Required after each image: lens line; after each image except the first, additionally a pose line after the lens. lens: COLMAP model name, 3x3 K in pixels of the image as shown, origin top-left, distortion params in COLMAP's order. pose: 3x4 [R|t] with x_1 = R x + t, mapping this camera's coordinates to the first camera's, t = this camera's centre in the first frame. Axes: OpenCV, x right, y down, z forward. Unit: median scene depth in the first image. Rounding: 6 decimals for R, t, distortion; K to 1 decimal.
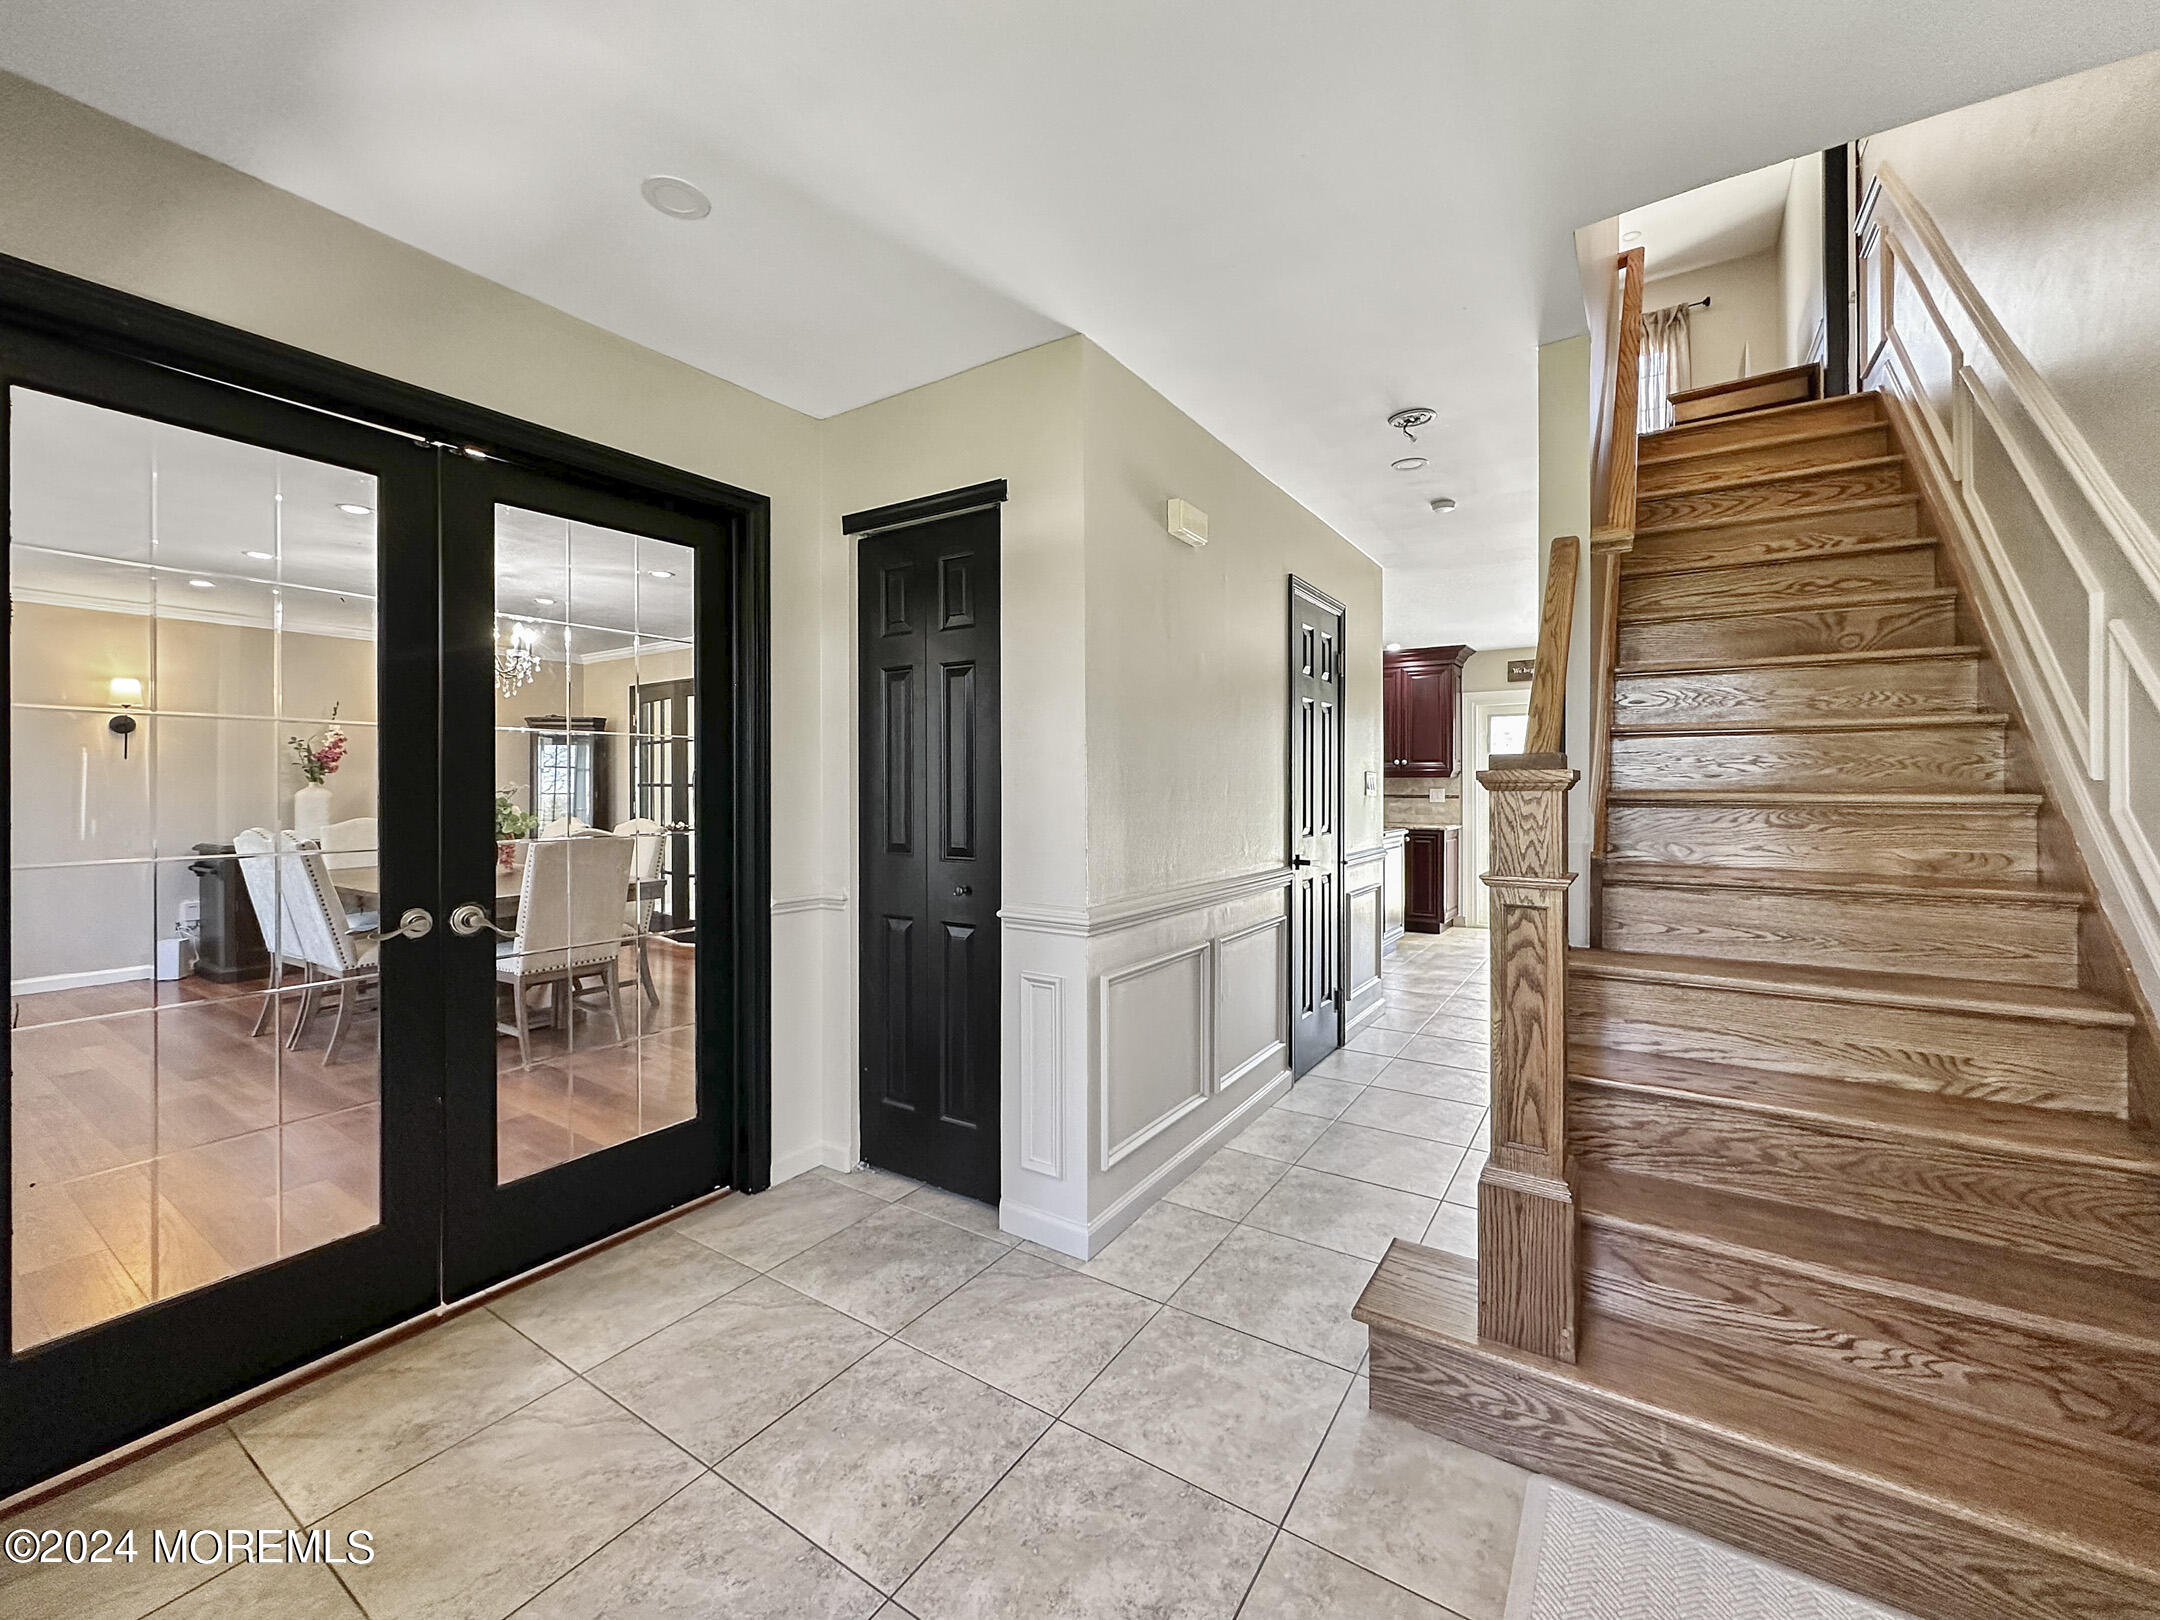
lens RADIAL K [[875.7, 0, 1071.2], [0, 875.7, 782.2], [0, 0, 1]] dist [-0.000190, 0.000017]
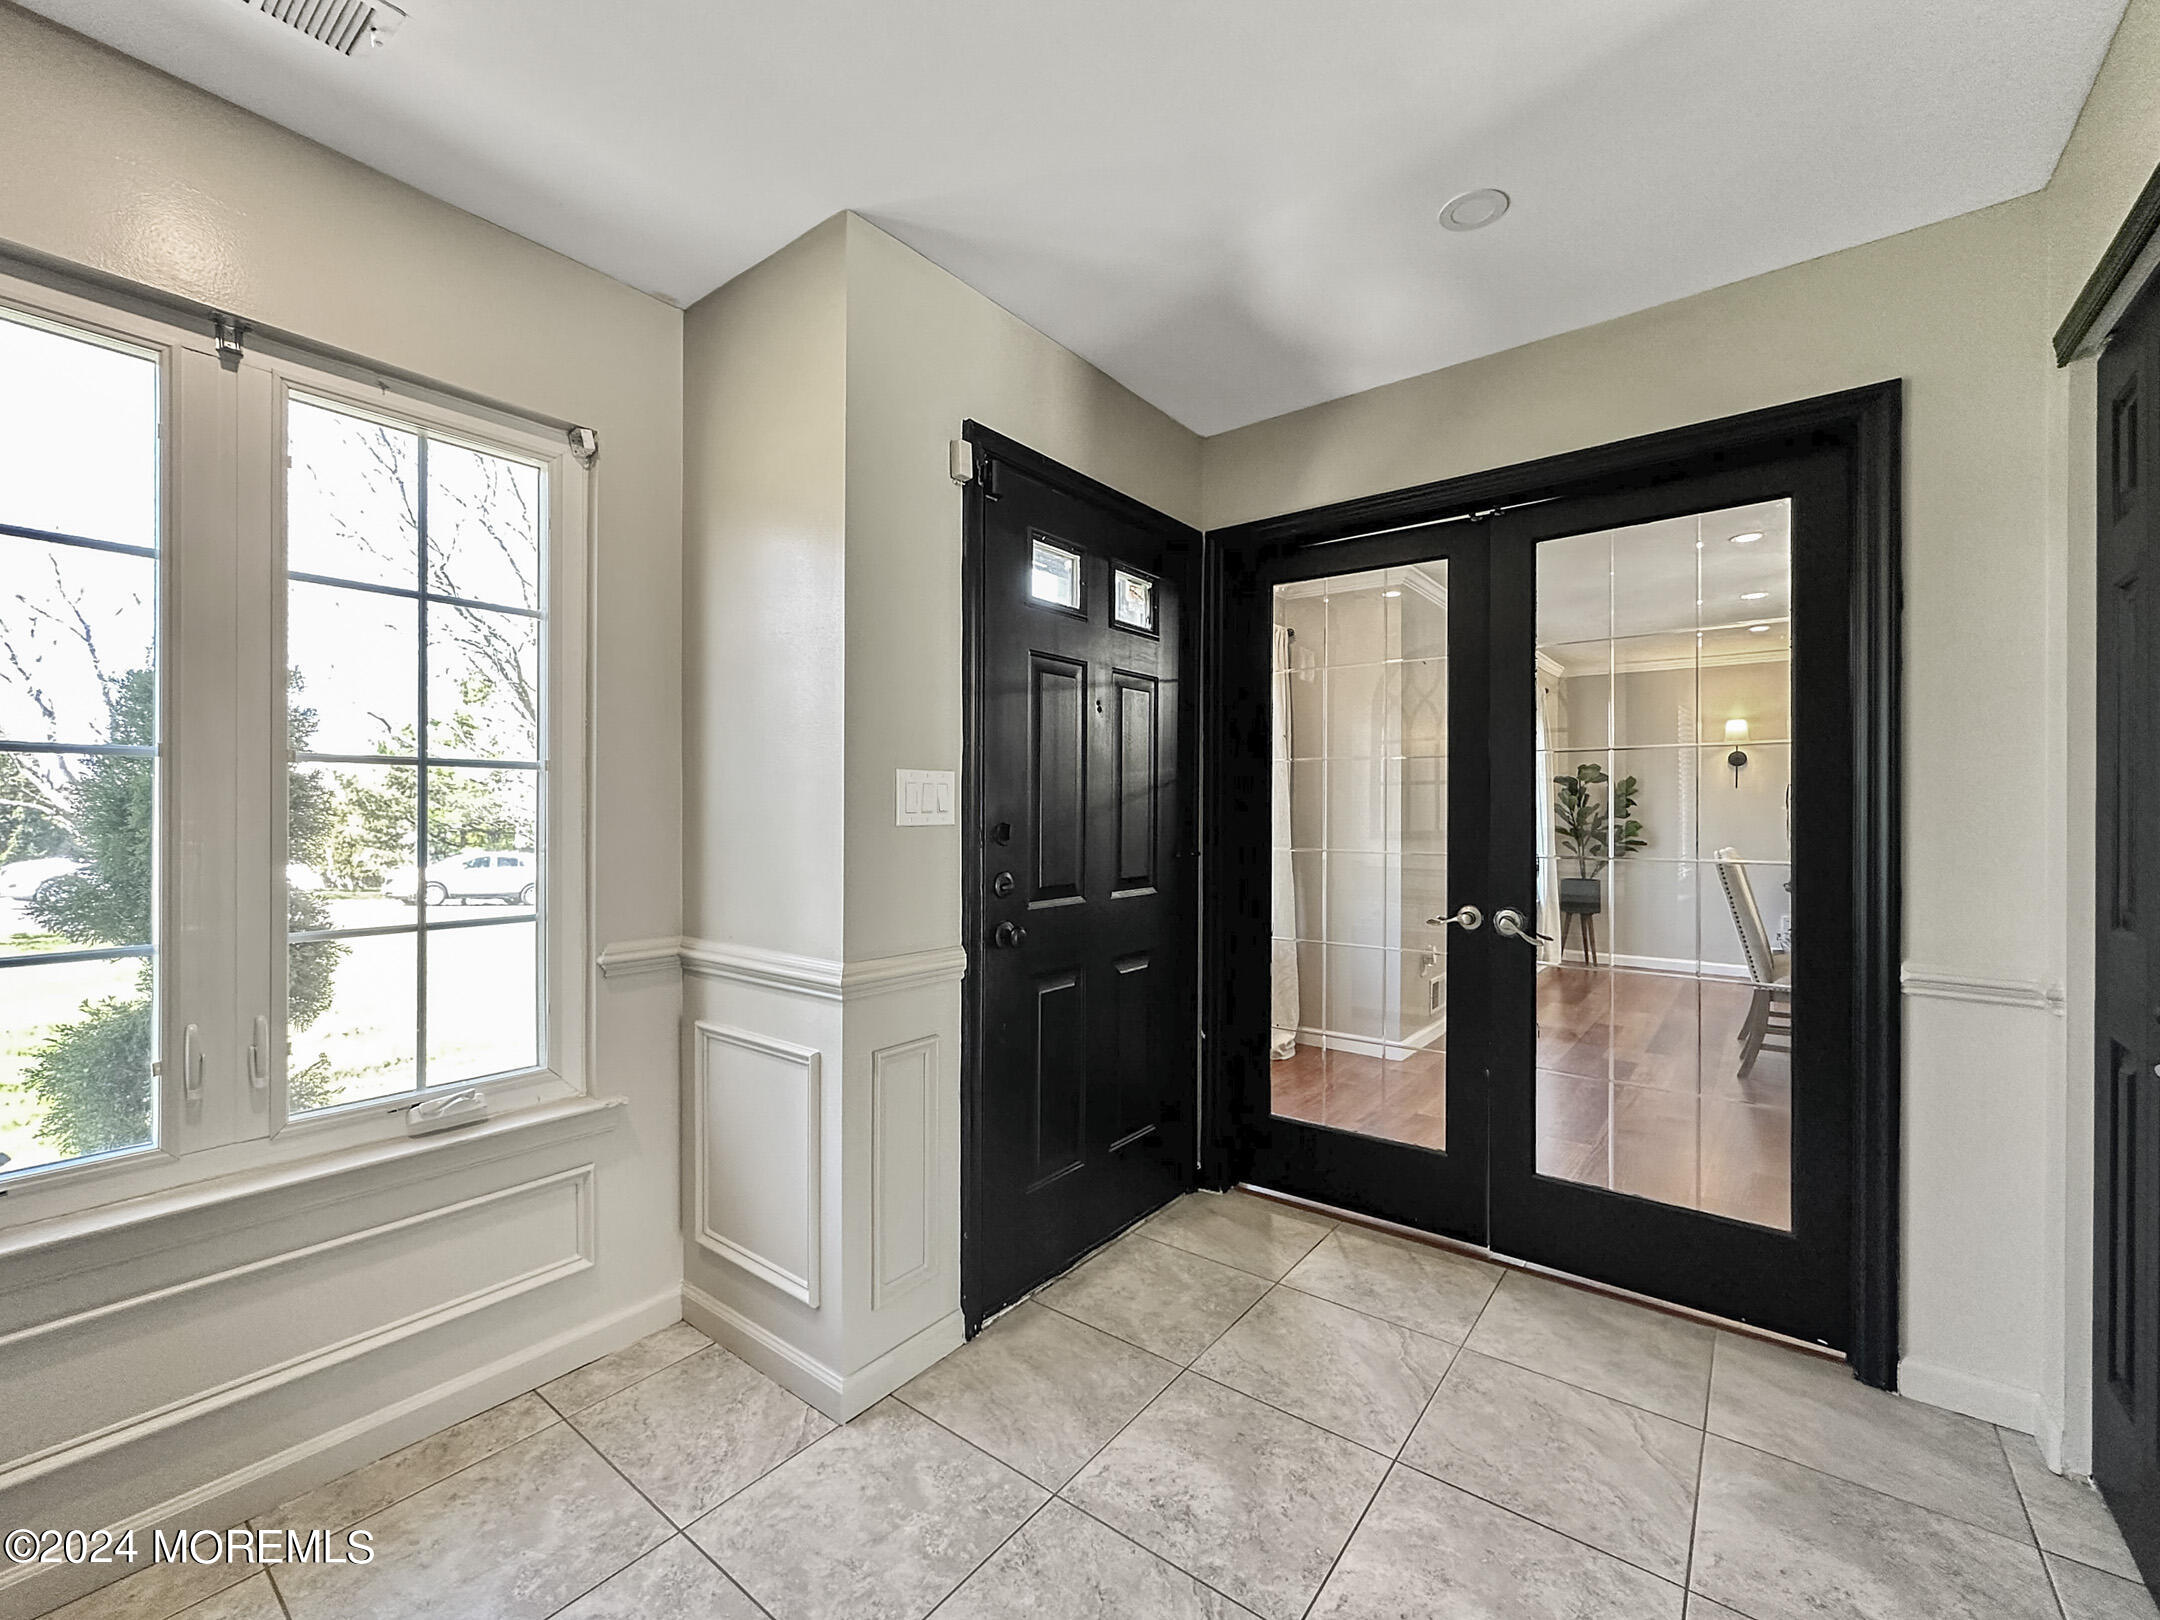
lens RADIAL K [[894.9, 0, 1070.2], [0, 894.9, 804.0], [0, 0, 1]] dist [-0.002026, -0.000251]
pose [[-0.077964, -0.006848, -0.996933, 0.496239], [-0.001203, 0.999976, -0.006775, 0.013453], [0.996955, 0.000671, -0.077970, 0.516556]]
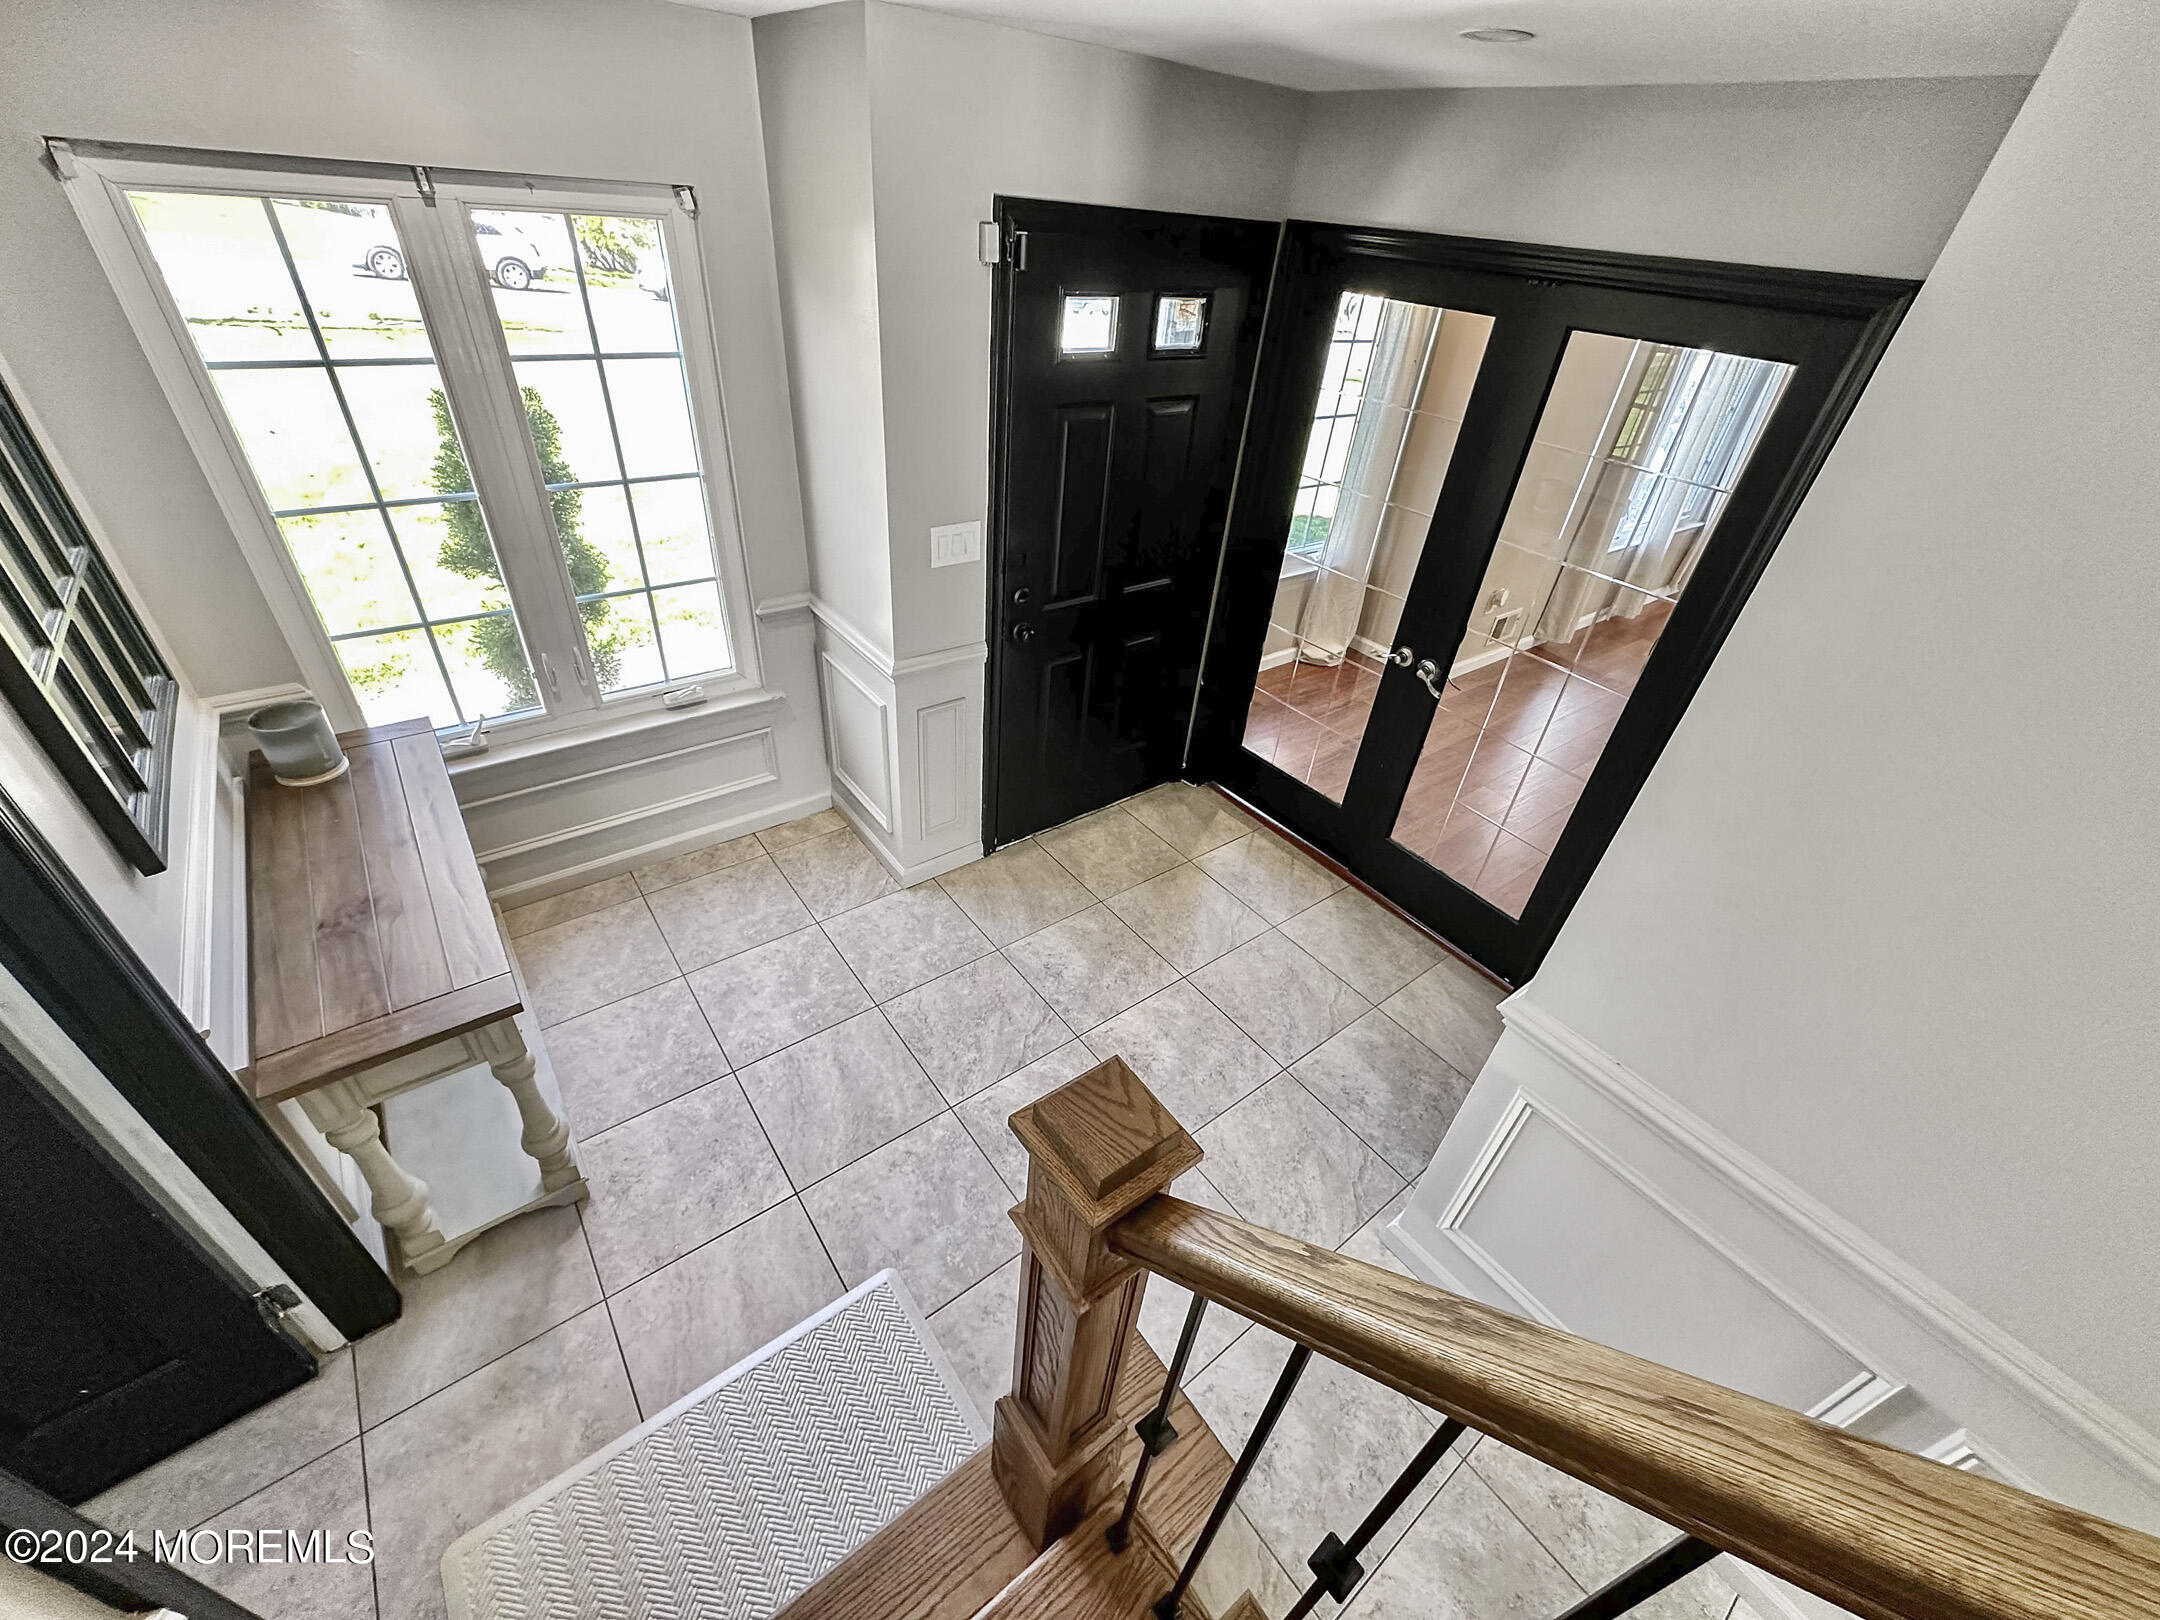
lens RADIAL K [[868.0, 0, 1070.2], [0, 868.0, 793.1], [0, 0, 1]] dist [-0.000950, 0.000057]
pose [[-0.329357, 0.514906, -0.791452, 0.681225], [-0.072010, 0.822081, 0.564799, -0.413045], [0.941456, 0.243013, -0.233680, 0.818310]]
